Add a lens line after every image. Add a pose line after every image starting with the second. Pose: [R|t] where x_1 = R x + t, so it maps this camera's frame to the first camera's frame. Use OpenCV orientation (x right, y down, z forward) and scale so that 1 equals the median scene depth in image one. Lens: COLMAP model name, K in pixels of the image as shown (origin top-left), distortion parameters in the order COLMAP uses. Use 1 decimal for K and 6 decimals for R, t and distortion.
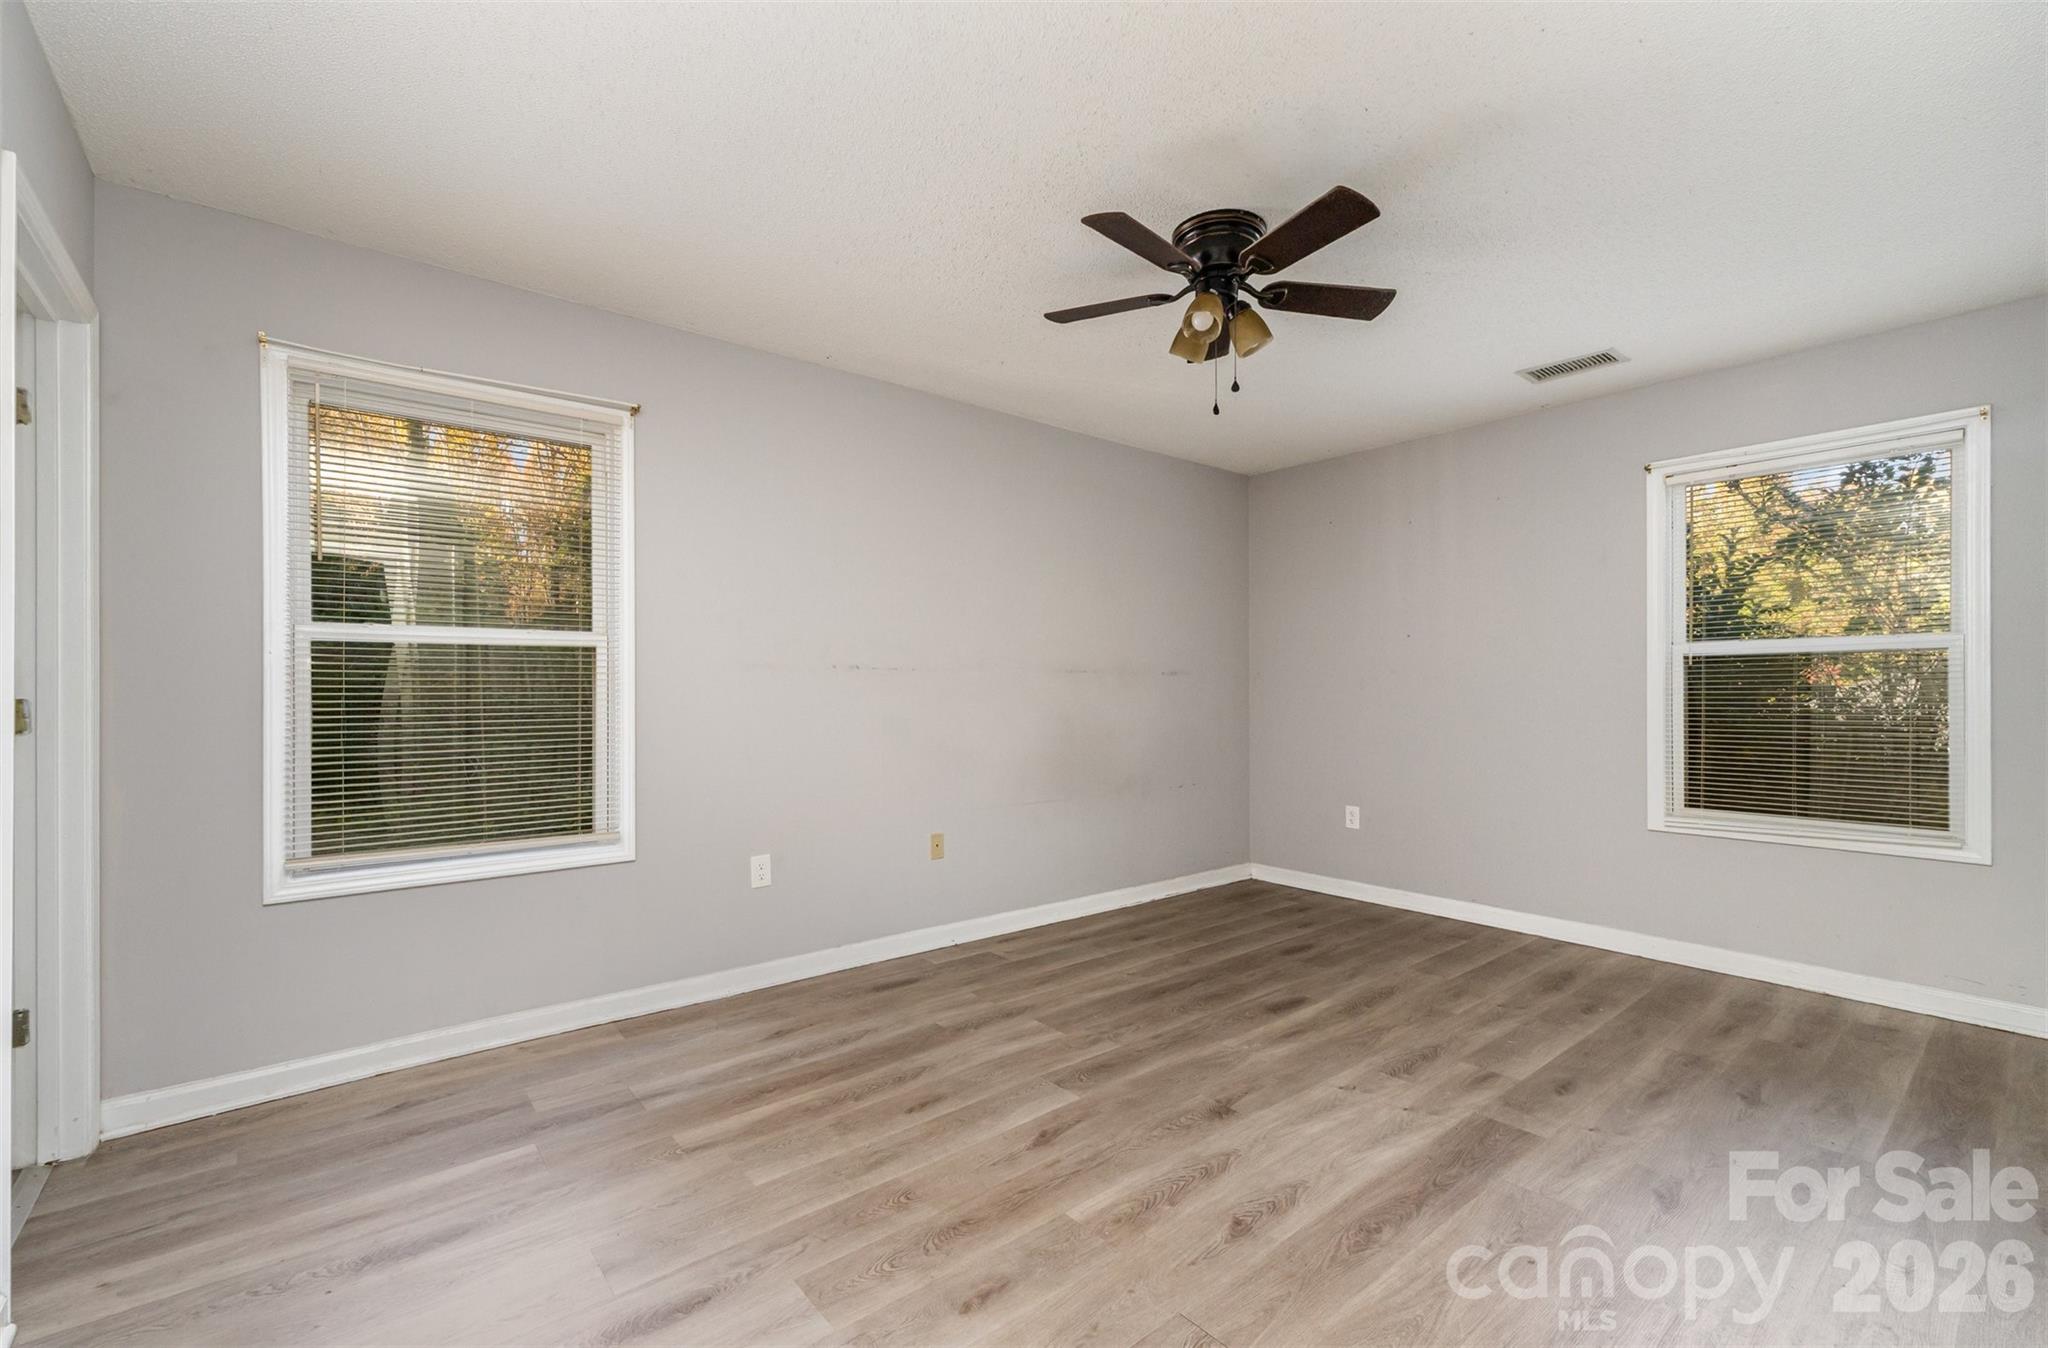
lens RADIAL K [[872.5, 0, 1028.8], [0, 872.5, 691.5], [0, 0, 1]] dist [0.007964, 0.000656]
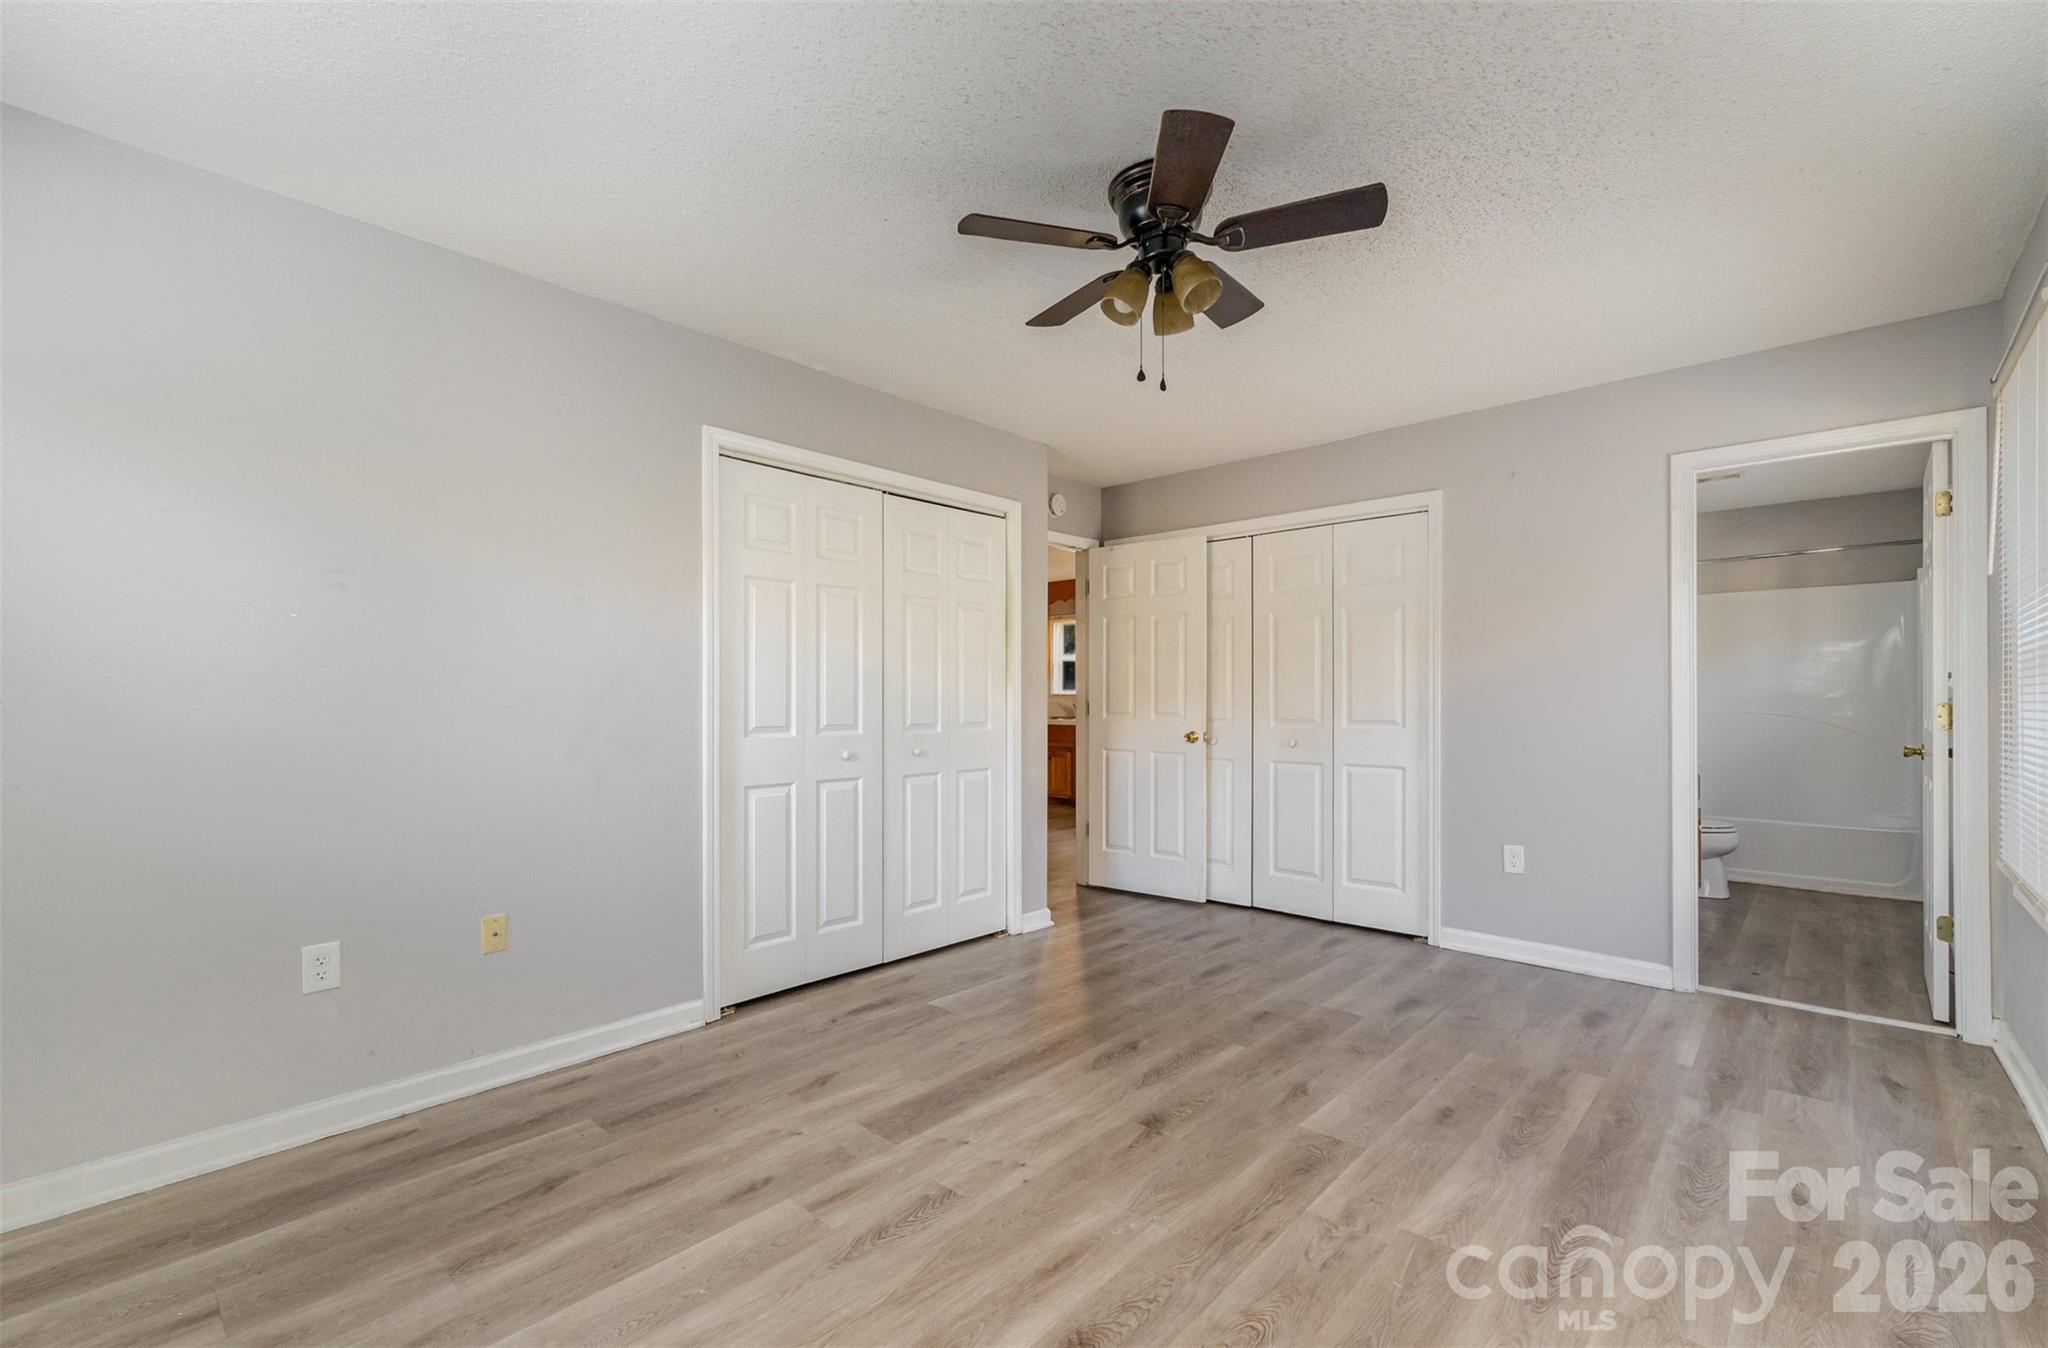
lens RADIAL K [[872.5, 0, 1040.3], [0, 872.5, 693.8], [0, 0, 1]] dist [0.007964, 0.000656]
pose [[-0.988236, 0.000963, -0.152936, 0.532147], [0.002276, 0.999962, -0.008407, 0.000301], [0.152922, -0.008656, -0.988200, 2.093960]]
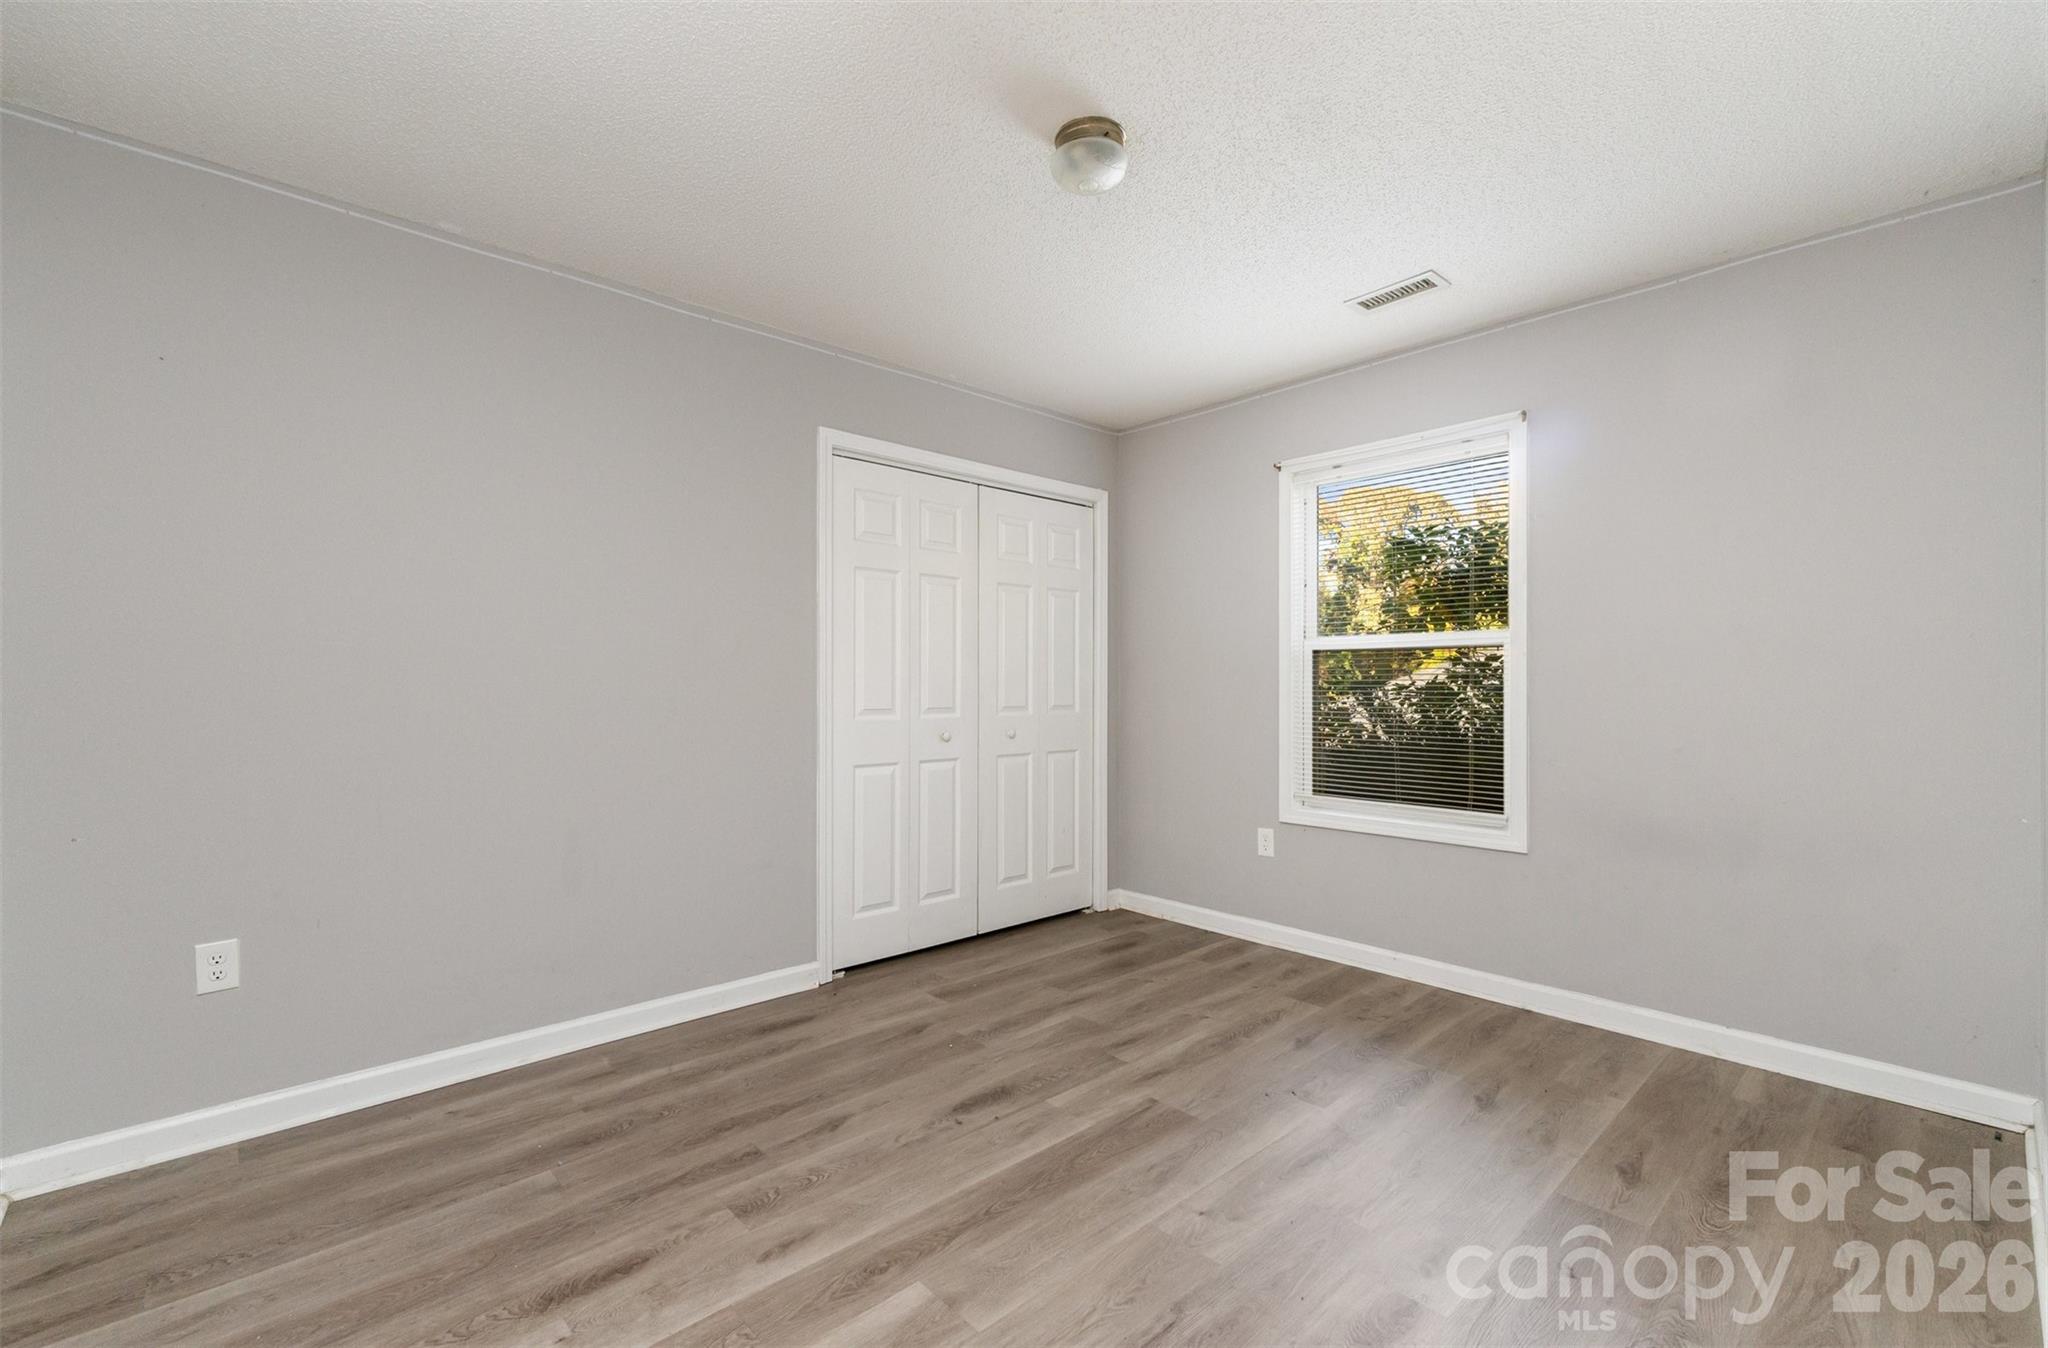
lens RADIAL K [[872.5, 0, 1031.7], [0, 872.5, 687.8], [0, 0, 1]] dist [0.007964, 0.000656]
pose [[-0.997941, -0.003522, -0.064042, 0.825570], [-0.003677, 0.999991, 0.002303, -0.004443], [0.064034, 0.002534, -0.997945, 2.417895]]
